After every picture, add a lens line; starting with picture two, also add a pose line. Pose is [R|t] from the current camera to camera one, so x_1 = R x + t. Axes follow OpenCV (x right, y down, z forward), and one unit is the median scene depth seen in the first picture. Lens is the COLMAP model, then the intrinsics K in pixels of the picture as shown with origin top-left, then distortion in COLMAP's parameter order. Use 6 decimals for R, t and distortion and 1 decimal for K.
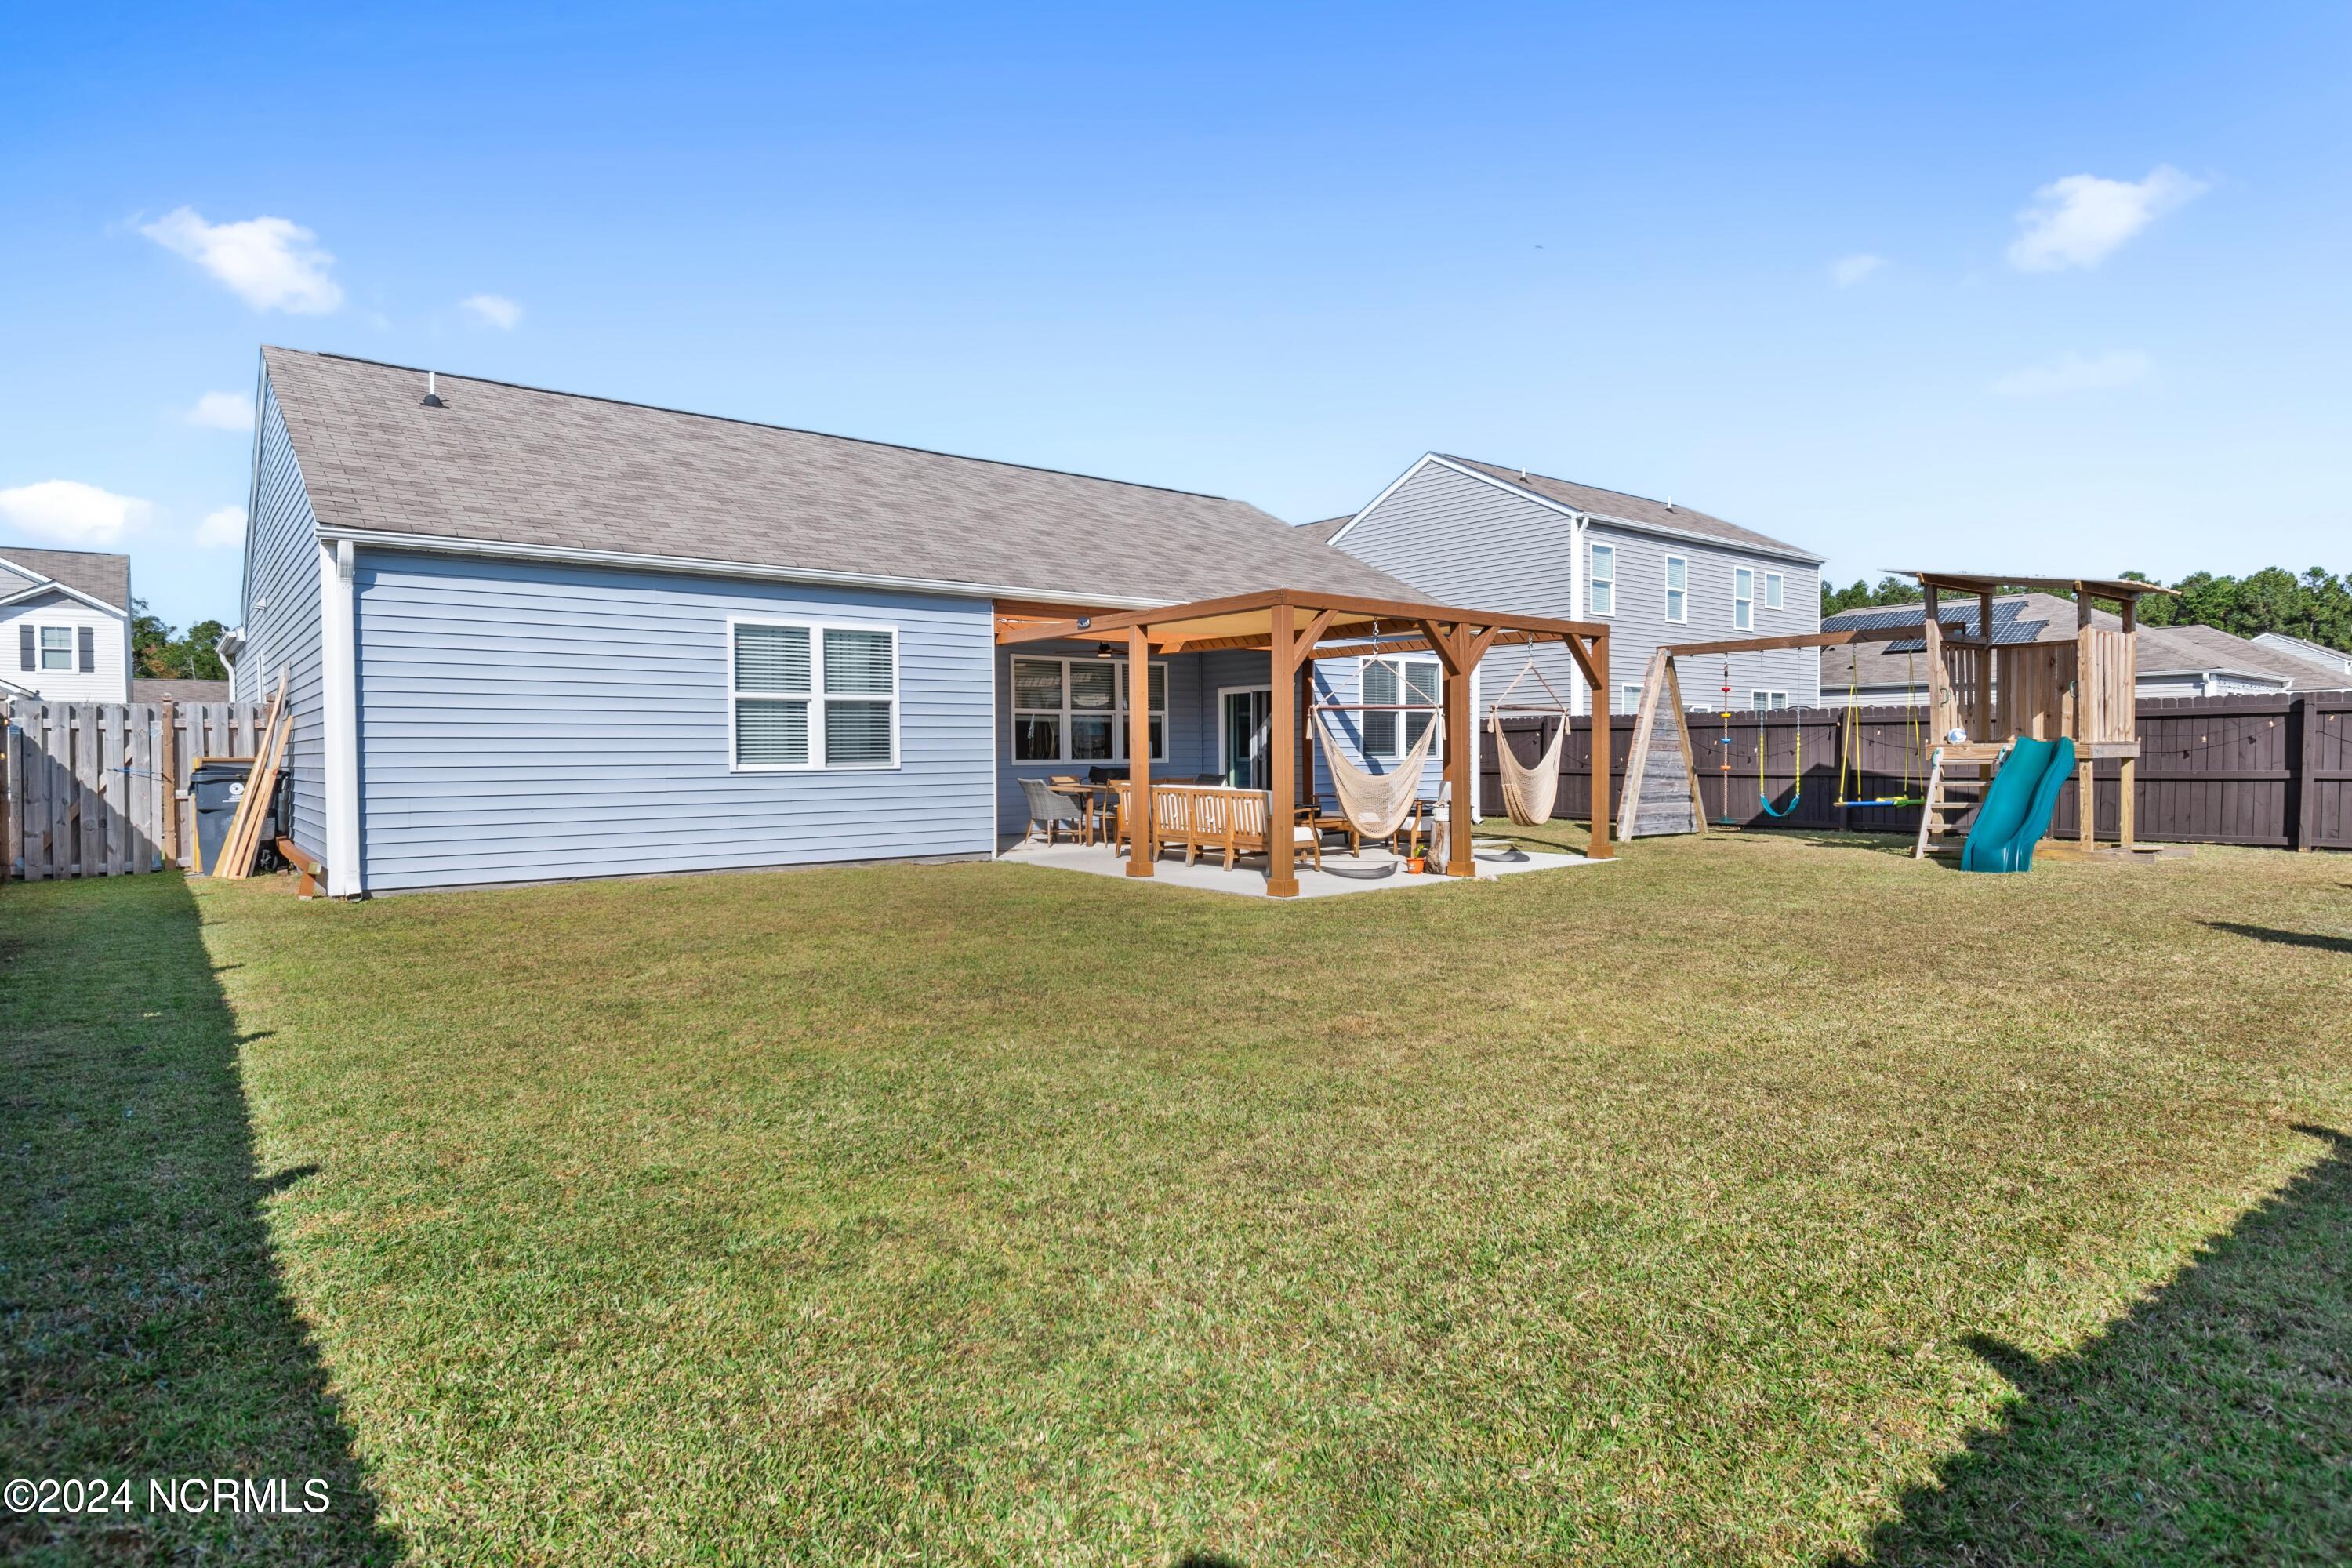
lens RADIAL K [[1333.5, 0, 1089.6], [0, 1333.5, 757.1], [0, 0, 1]] dist [0.004200, -0.010946]
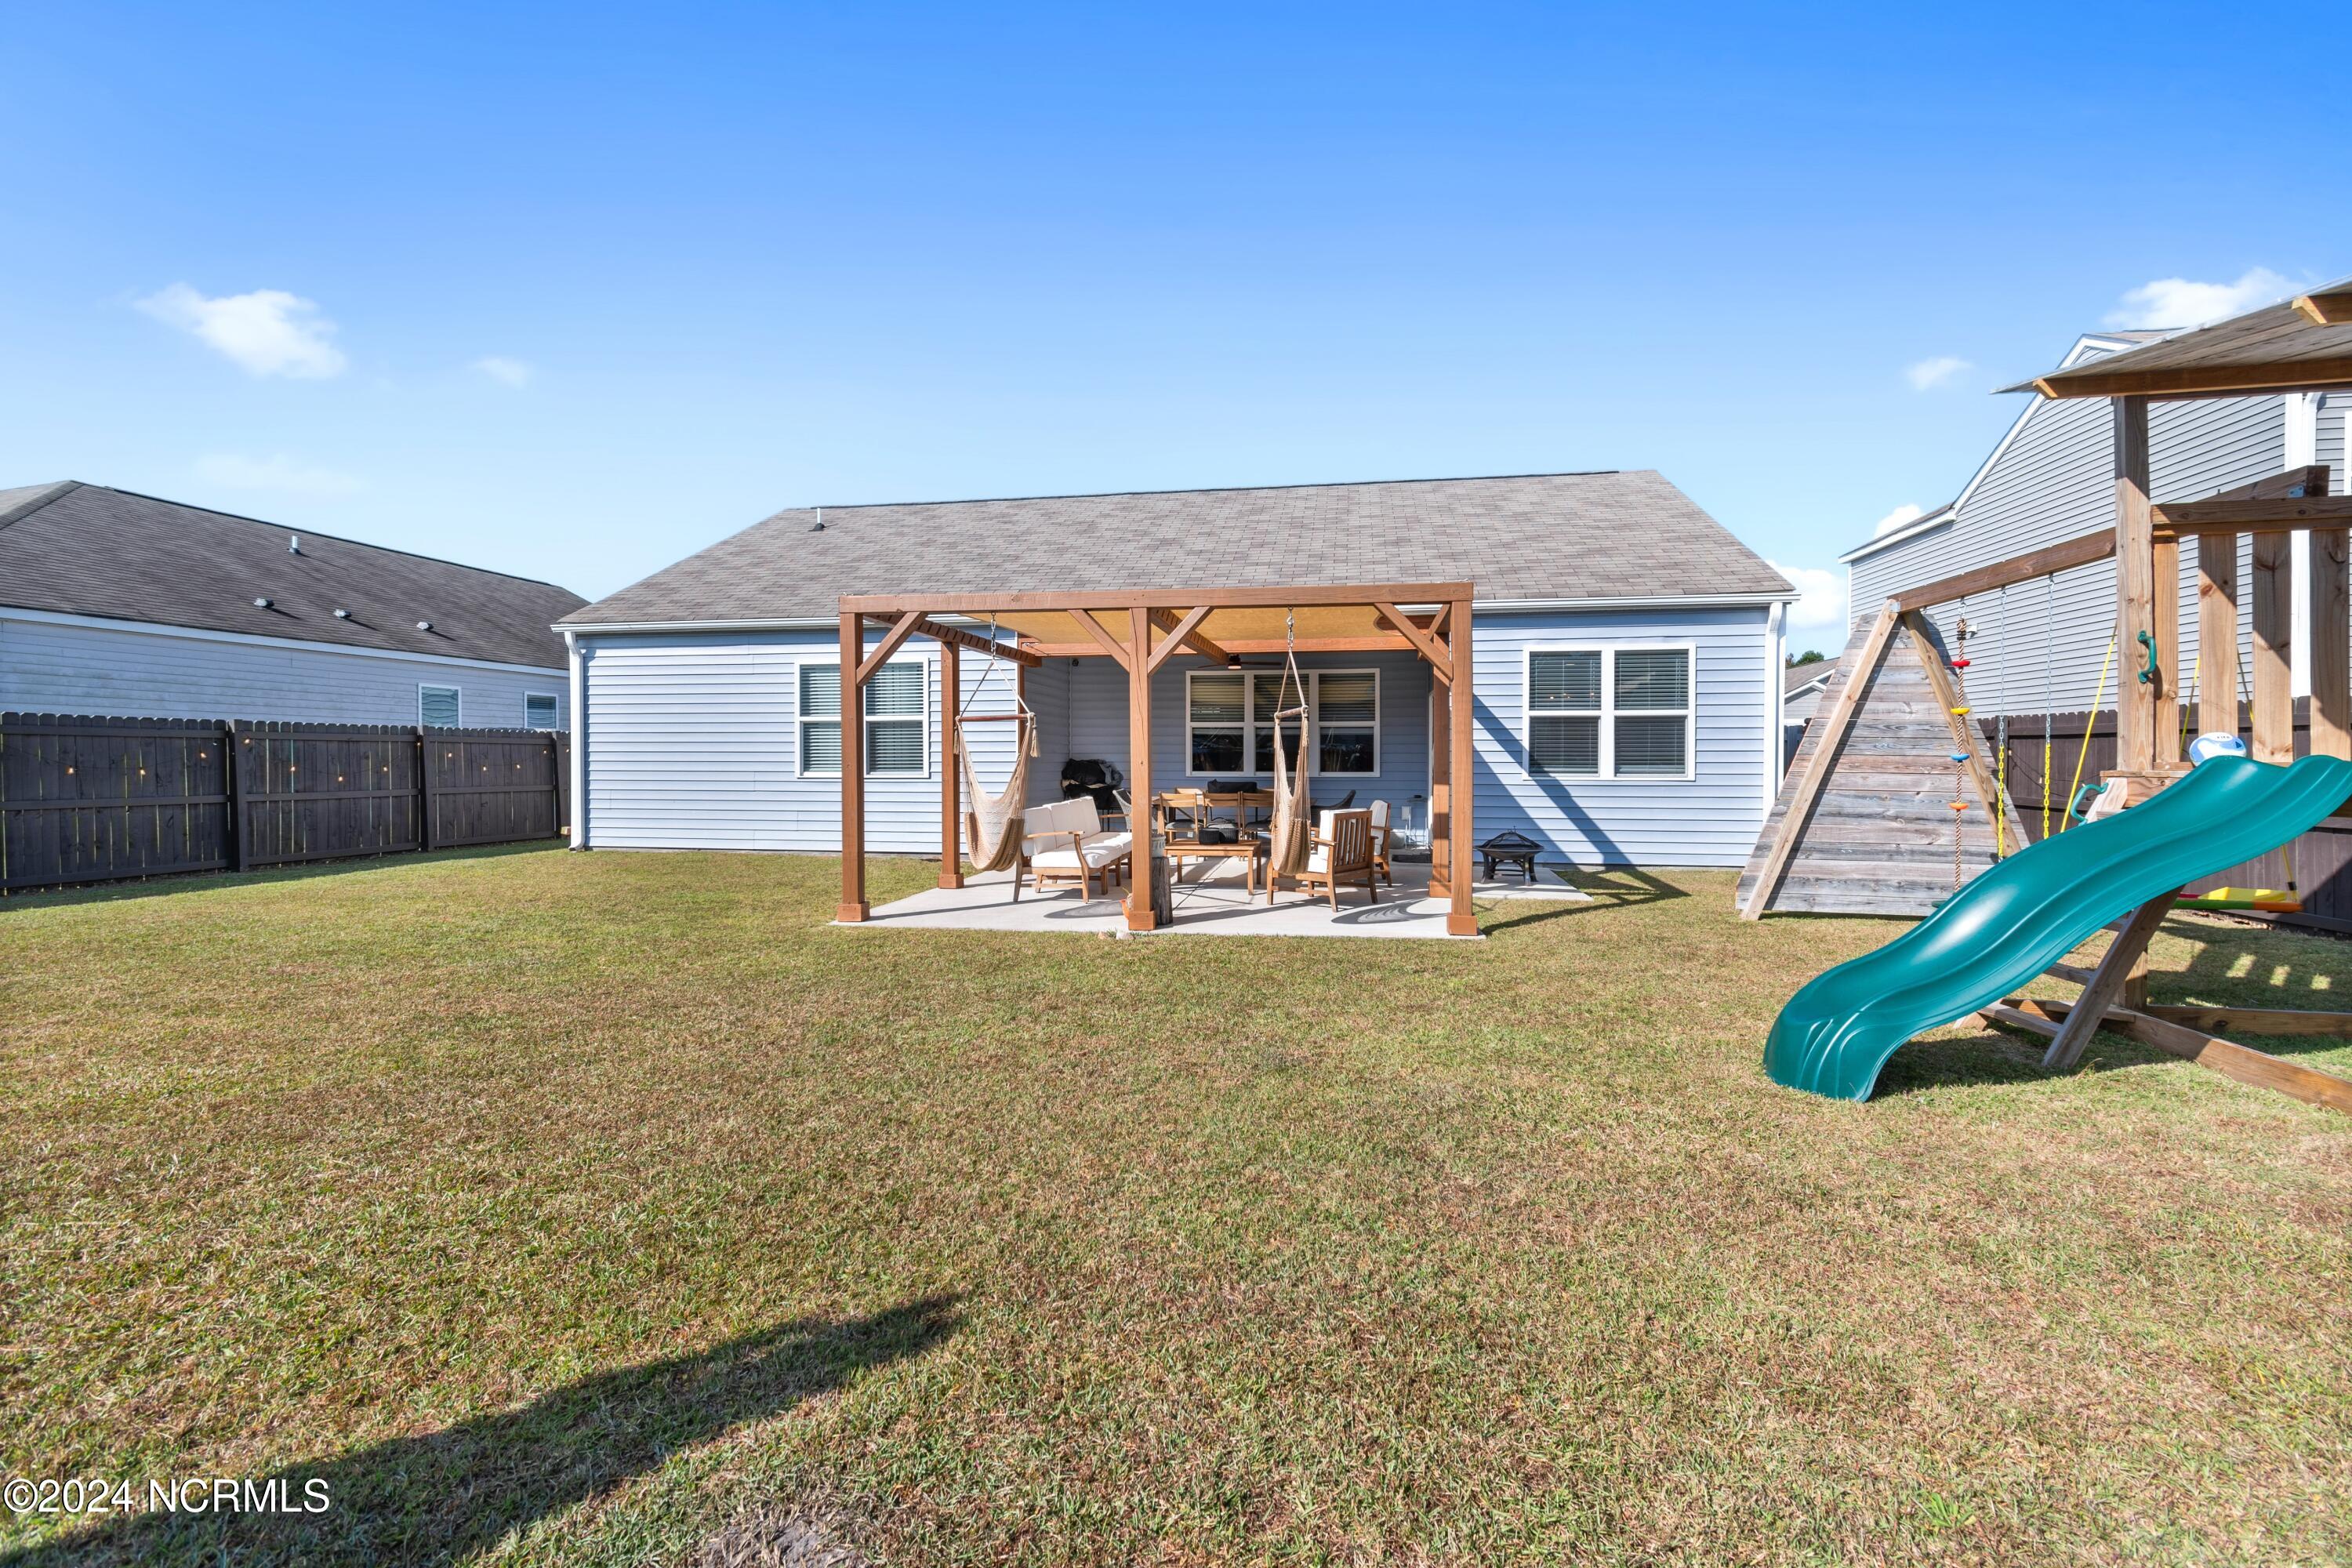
lens RADIAL K [[1045.7, 0, 1172.5], [0, 1045.7, 774.6], [0, 0, 1]] dist [0.002685, -0.001990]
pose [[0.657388, 0.013800, -0.753426, 0.527023], [-0.007879, 0.999904, 0.011440, -0.005021], [0.753511, -0.001584, 0.657433, 0.430316]]
